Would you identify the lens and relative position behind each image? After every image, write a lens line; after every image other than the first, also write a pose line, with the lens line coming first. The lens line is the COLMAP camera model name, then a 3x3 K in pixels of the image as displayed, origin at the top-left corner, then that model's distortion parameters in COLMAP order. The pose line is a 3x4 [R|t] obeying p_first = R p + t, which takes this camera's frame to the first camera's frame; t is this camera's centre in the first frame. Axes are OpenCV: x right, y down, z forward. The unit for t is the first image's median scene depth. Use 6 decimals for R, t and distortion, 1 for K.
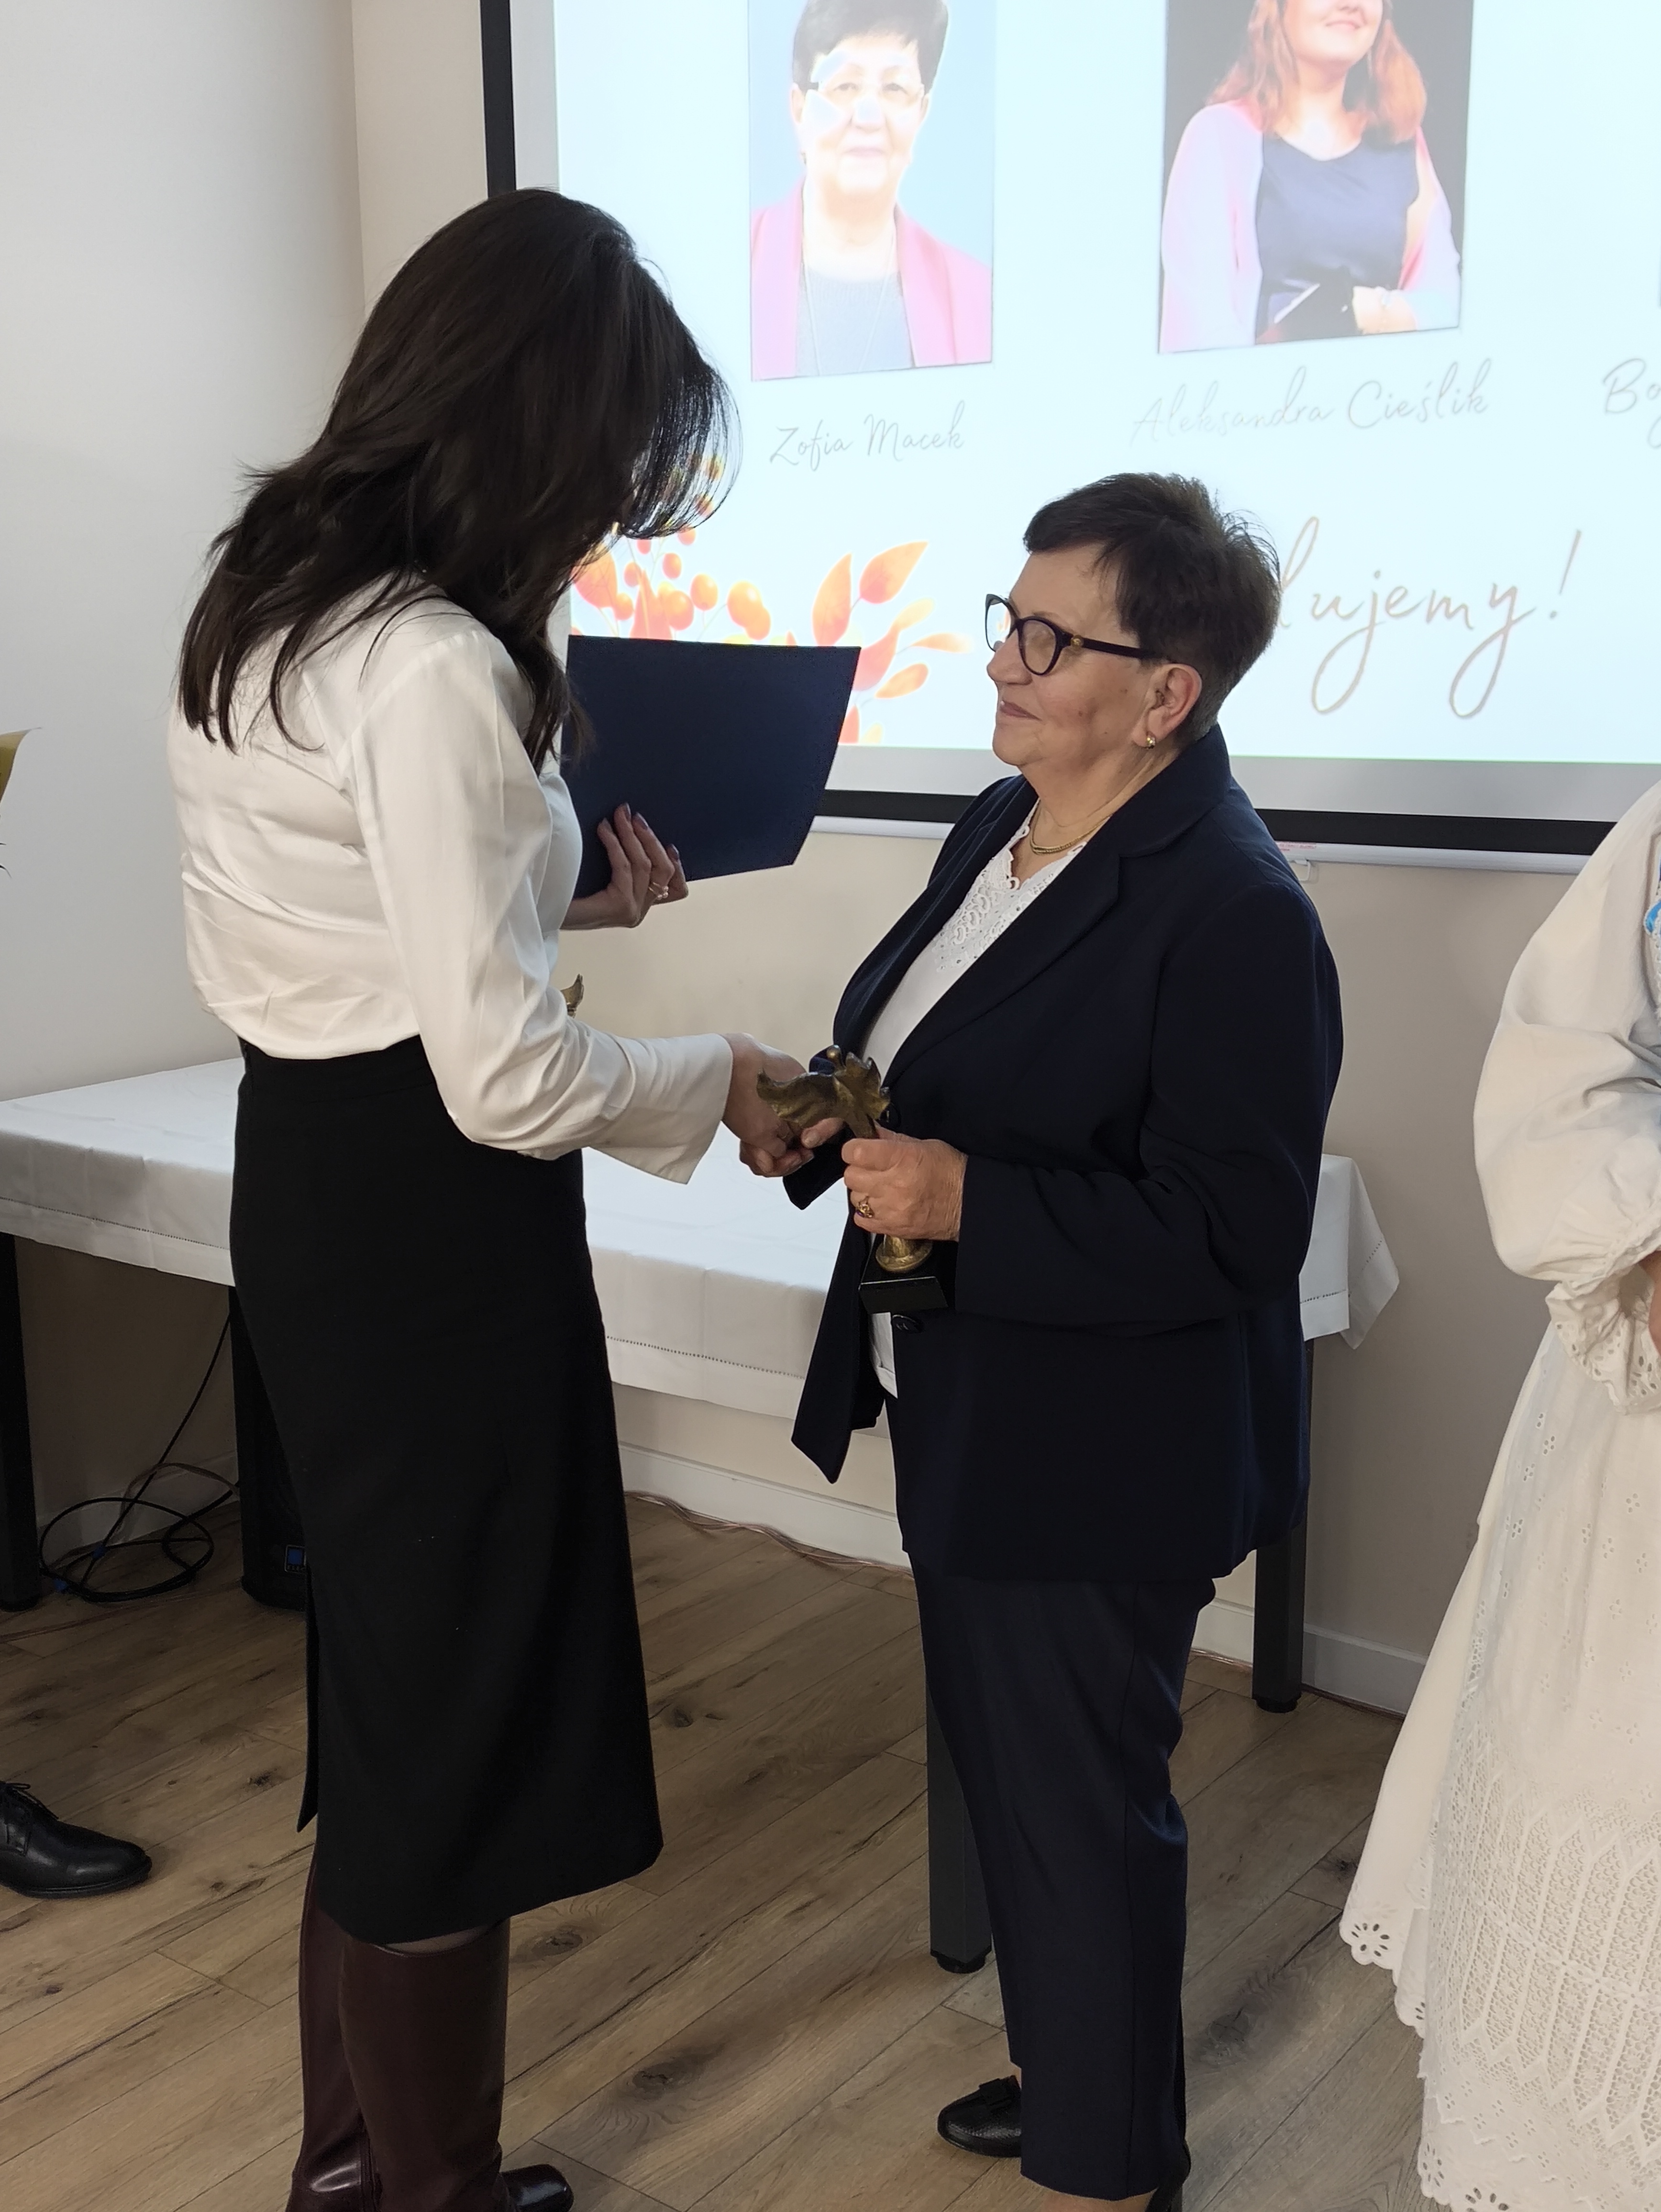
lens RADIAL K [[2465.3, 0, 795.6], [0, 2465.3, 1124.7], [0, 0, 1]] dist [0.059059, 0.000000]
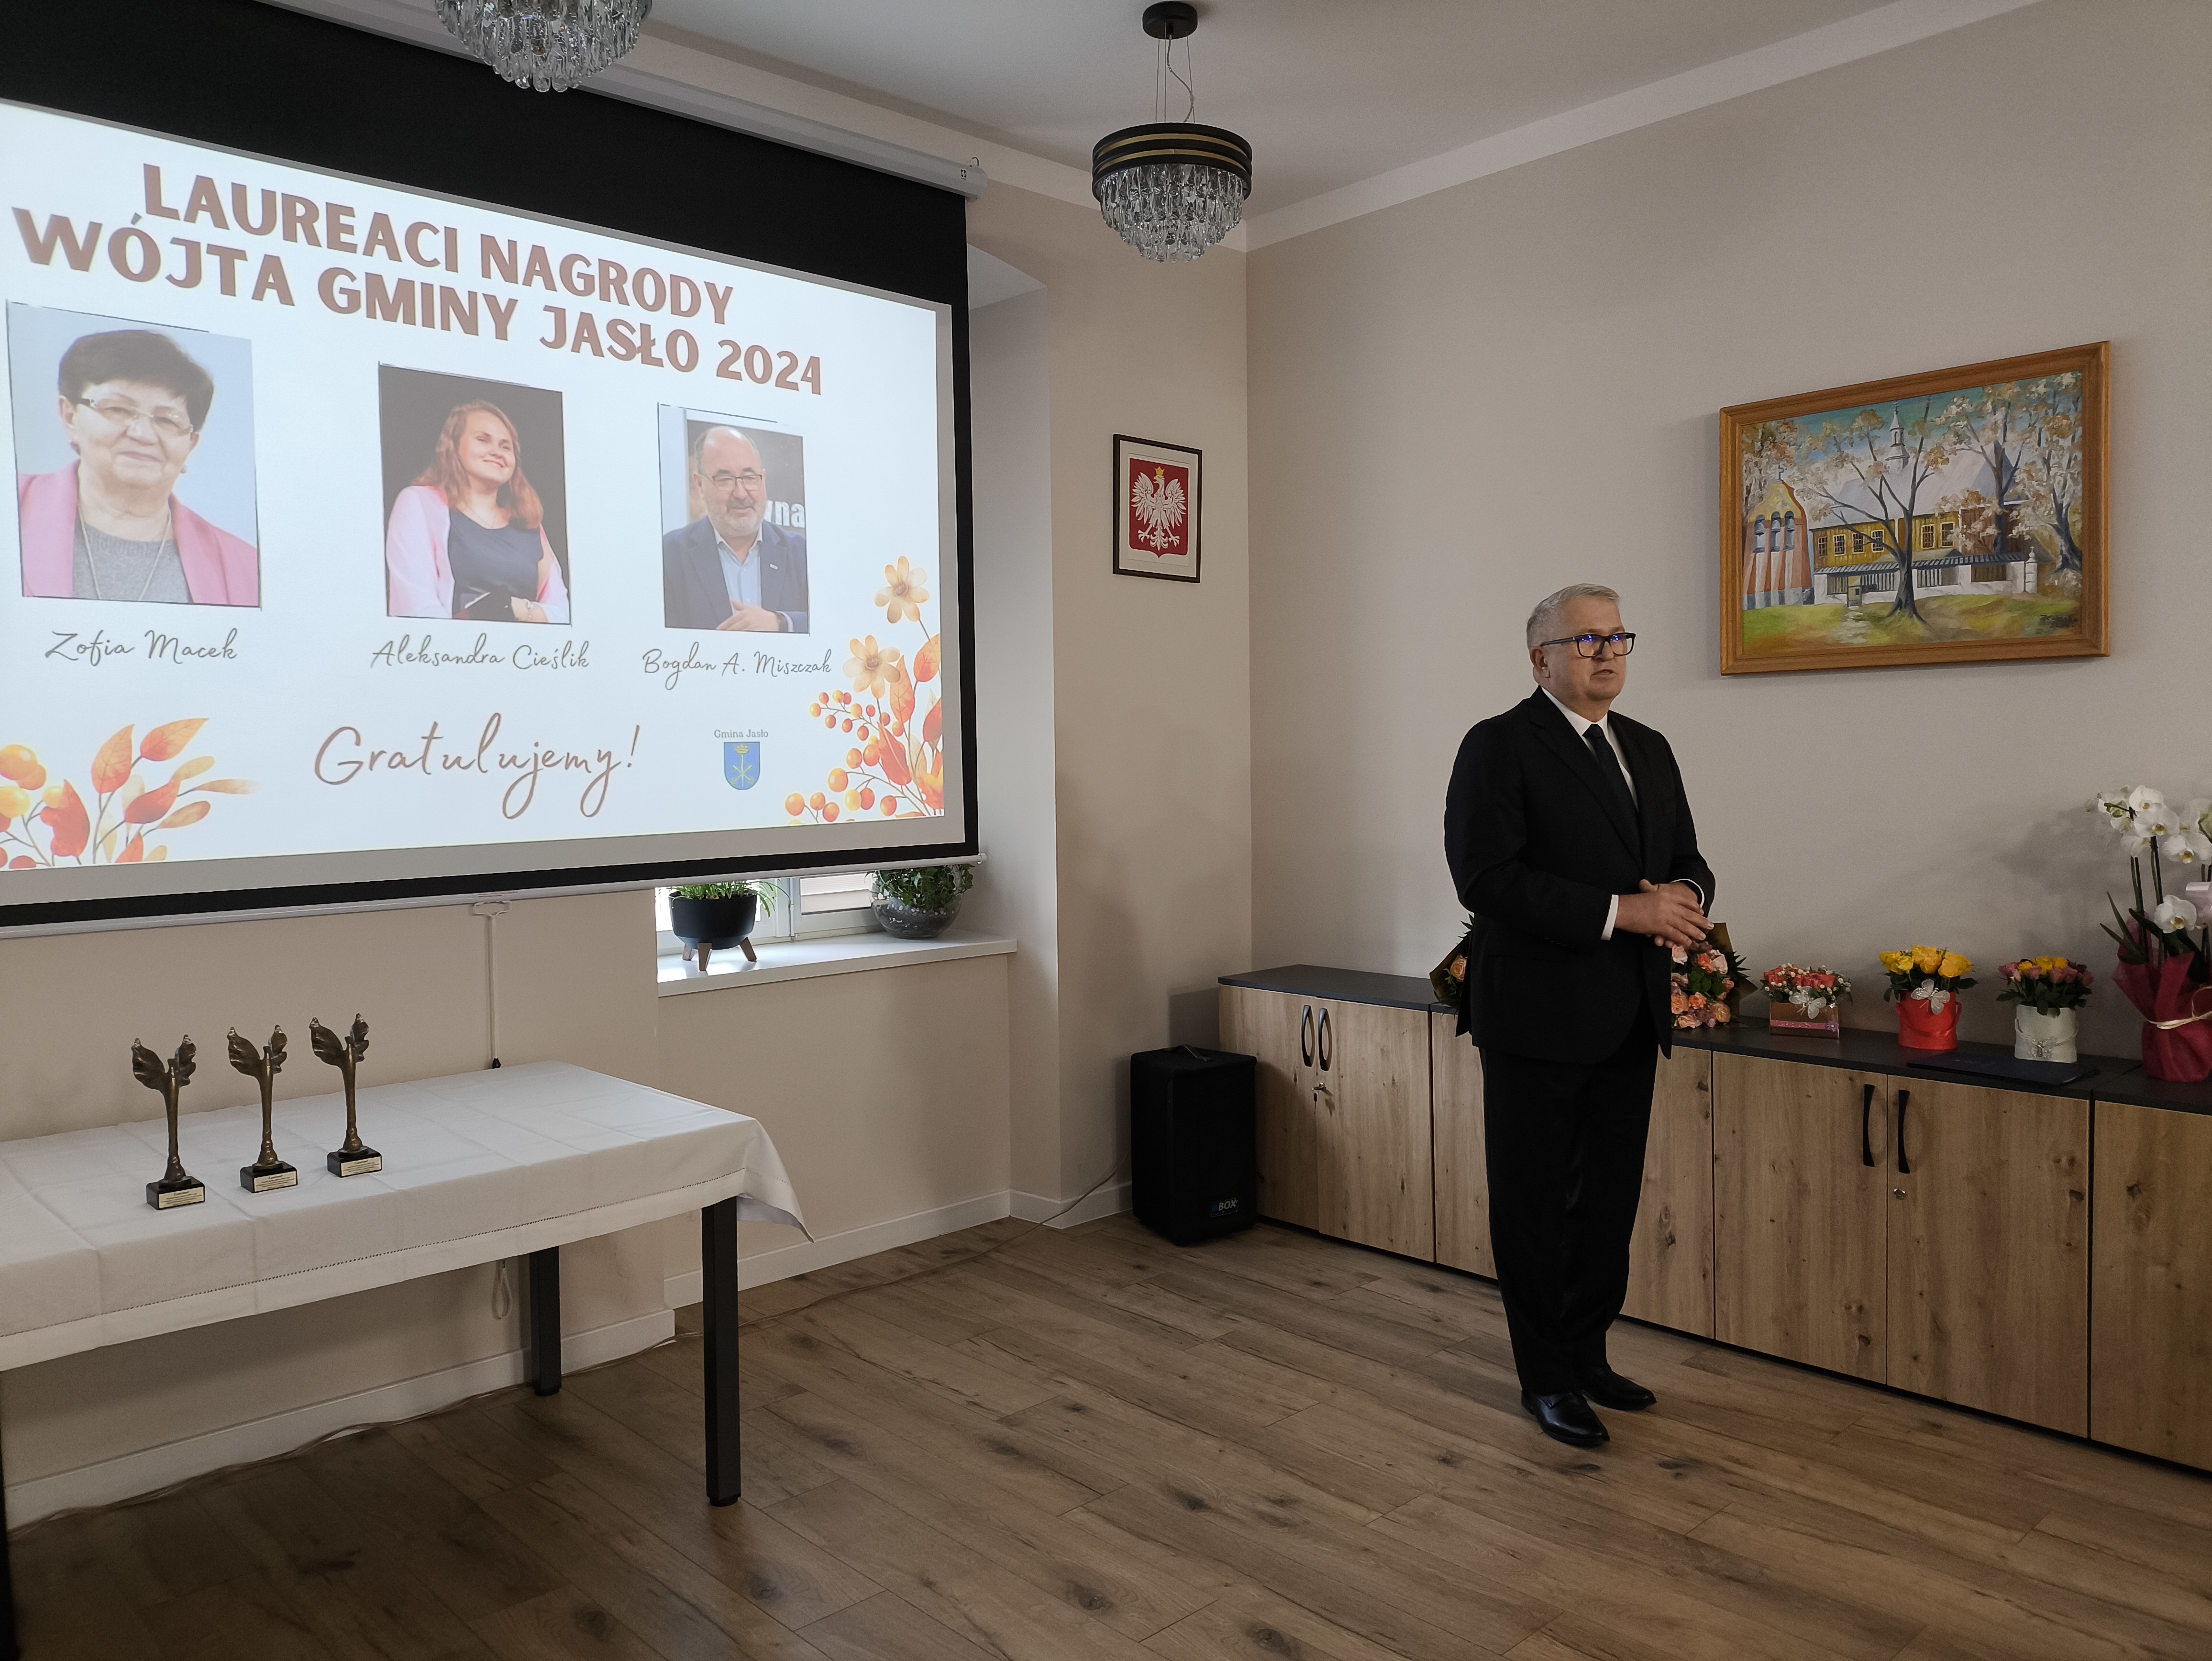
lens RADIAL K [[1616.3, 0, 1120.4], [0, 1616.3, 824.5], [0, 0, 1]] dist [0.068581, -0.099189]
pose [[0.163469, -0.040027, 0.985736, -0.915185], [0.213883, 0.976850, 0.004197, -0.074056], [-0.963085, 0.210146, 0.168246, 0.382348]]
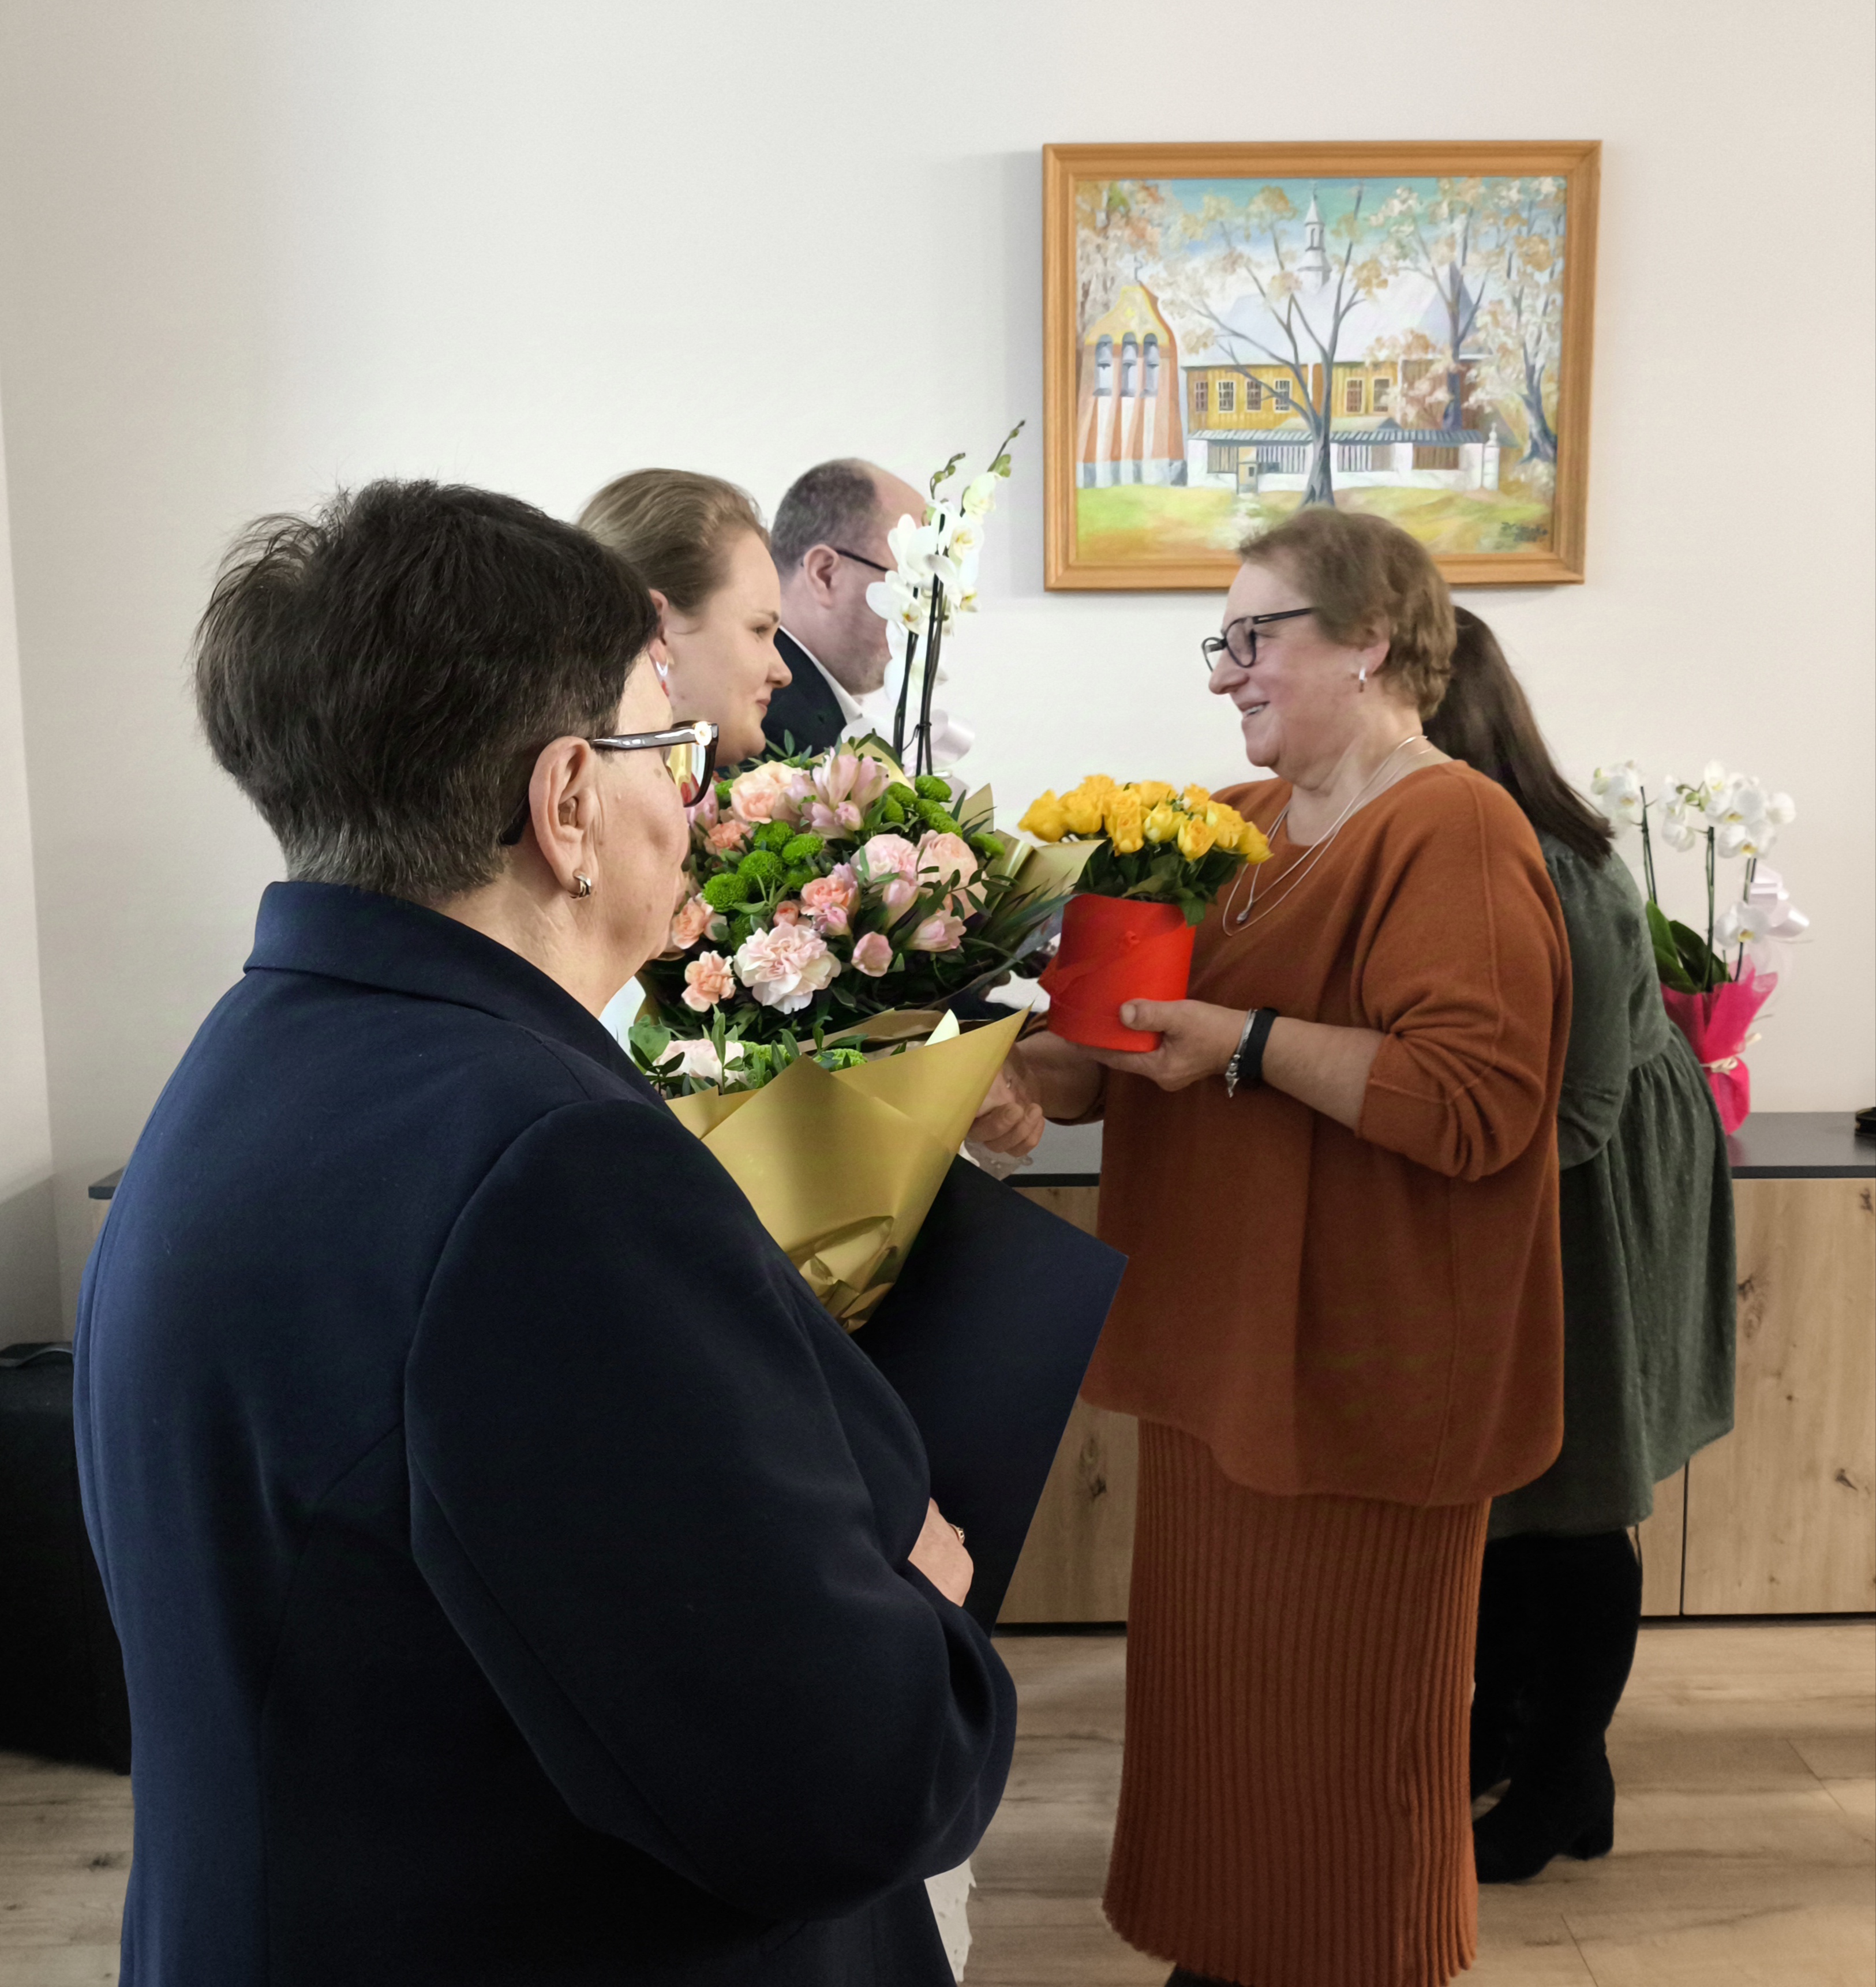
lens RADIAL K [[1866.2, 0, 973.0], [0, 1866.2, 968.4], [0, 0, 1]] dist [0.049151, 0.000000]
pose [[-0.622793, -0.108962, 0.774762, -0.238769], [0.170386, 0.947598, 0.270234, -0.168370], [-0.763608, 0.300309, -0.571592, 0.762473]]
